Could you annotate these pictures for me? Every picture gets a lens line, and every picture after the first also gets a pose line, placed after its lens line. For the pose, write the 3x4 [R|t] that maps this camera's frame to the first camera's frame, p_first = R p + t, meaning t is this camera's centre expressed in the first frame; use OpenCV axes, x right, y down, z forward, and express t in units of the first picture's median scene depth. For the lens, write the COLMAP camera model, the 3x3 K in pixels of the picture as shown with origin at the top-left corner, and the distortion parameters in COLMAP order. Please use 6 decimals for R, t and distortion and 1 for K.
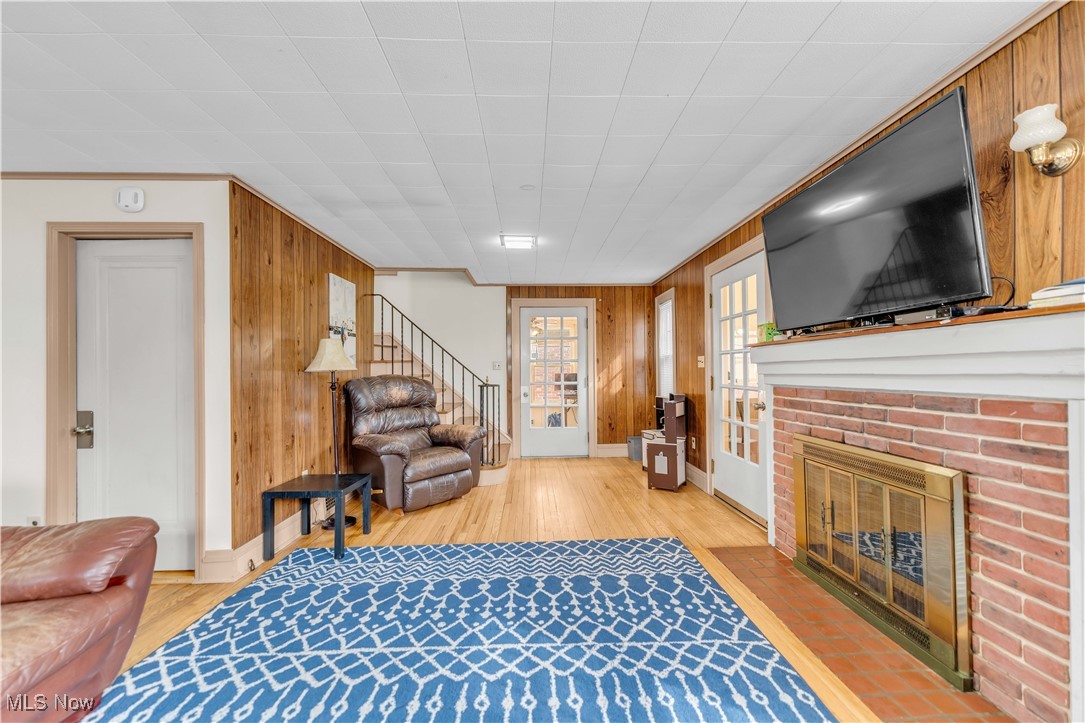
lens RADIAL K [[438.8, 0, 541.4], [0, 438.8, 365.7], [0, 0, 1]] dist [0.000080, -0.000769]
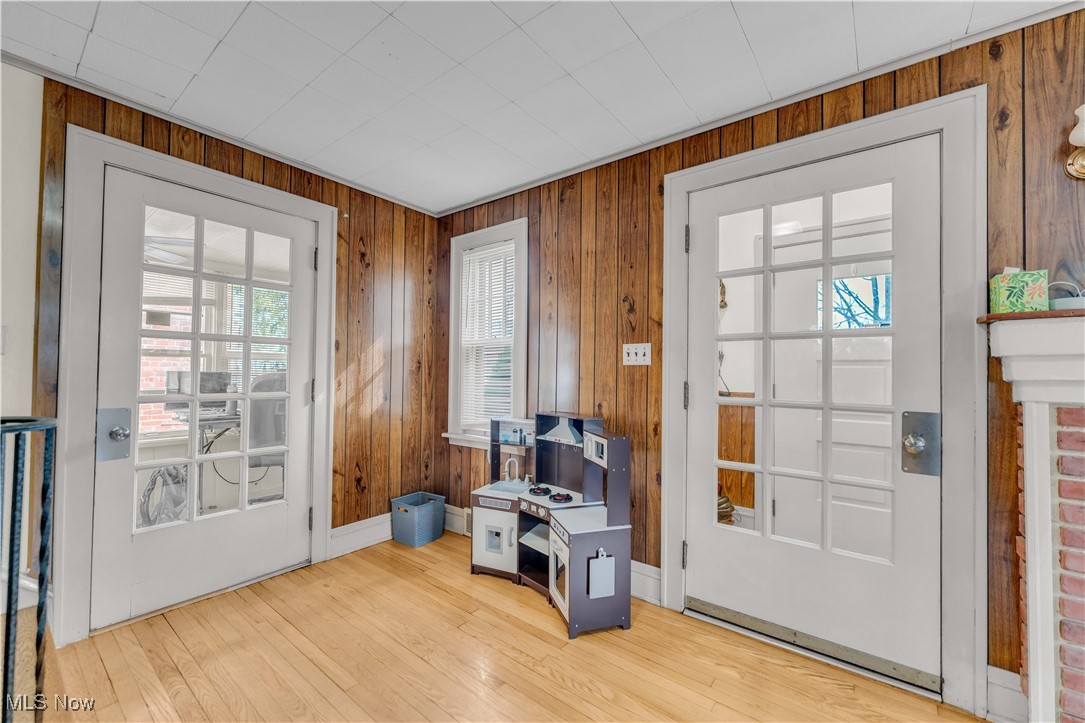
lens RADIAL K [[438.8, 0, 539.9], [0, 438.8, 366.3], [0, 0, 1]] dist [0.000080, -0.000769]
pose [[0.641421, 0.029647, 0.766616, -0.212768], [-0.026237, 0.999516, -0.016702, 0.031131], [-0.766740, -0.009401, 0.641889, 1.339379]]
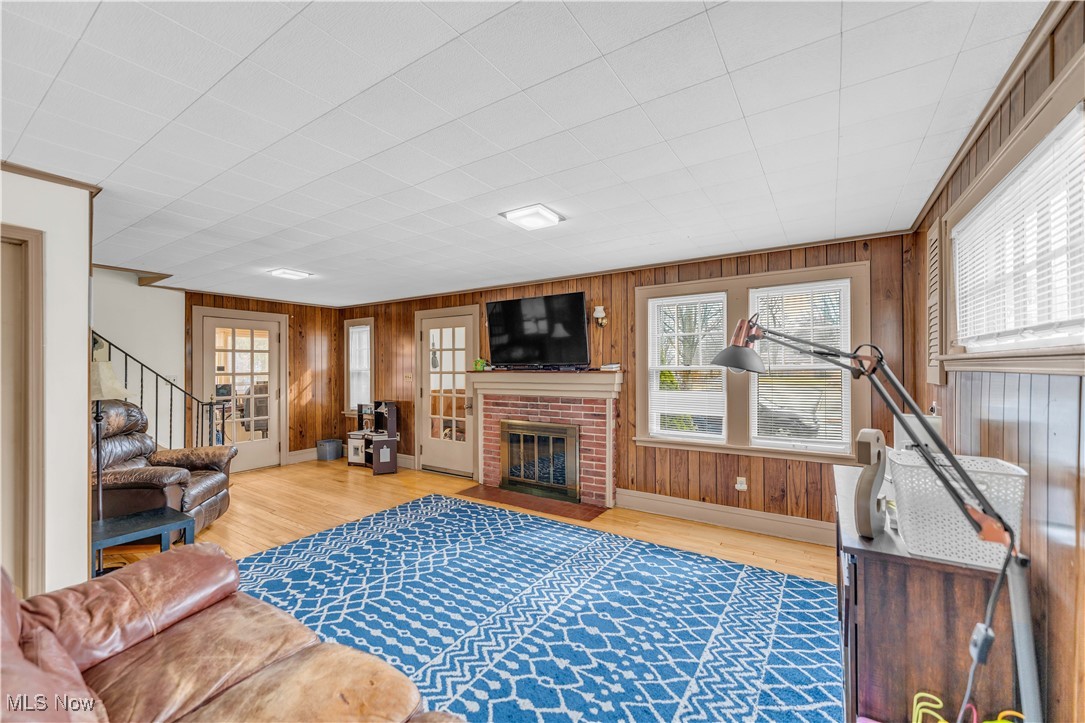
lens RADIAL K [[438.8, 0, 538.4], [0, 438.8, 364.7], [0, 0, 1]] dist [0.000080, -0.000769]
pose [[0.576884, 0.009630, 0.816769, -0.968563], [-0.009312, 0.999943, -0.005212, -0.082460], [-0.816773, -0.004599, 0.576941, -0.262960]]
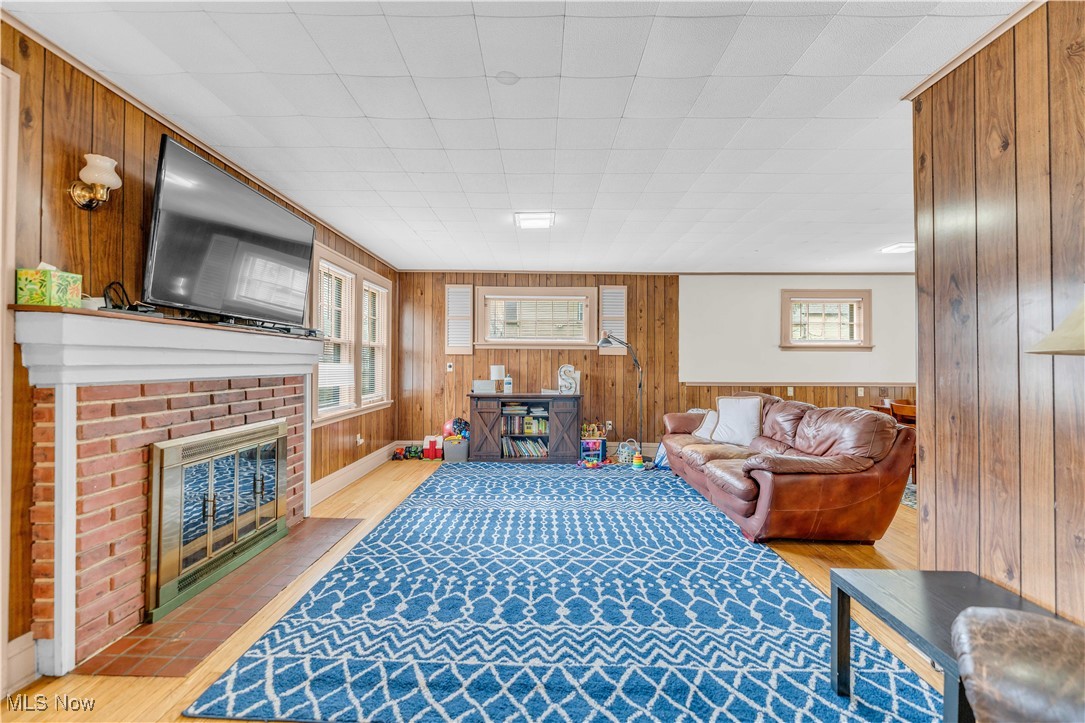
lens RADIAL K [[438.8, 0, 539.7], [0, 438.8, 362.5], [0, 0, 1]] dist [0.000080, -0.000769]
pose [[-0.999499, 0.001790, 0.031587, -0.111875], [0.001234, 0.999844, -0.017602, 0.031175], [-0.031614, -0.017554, -0.999346, 1.860345]]
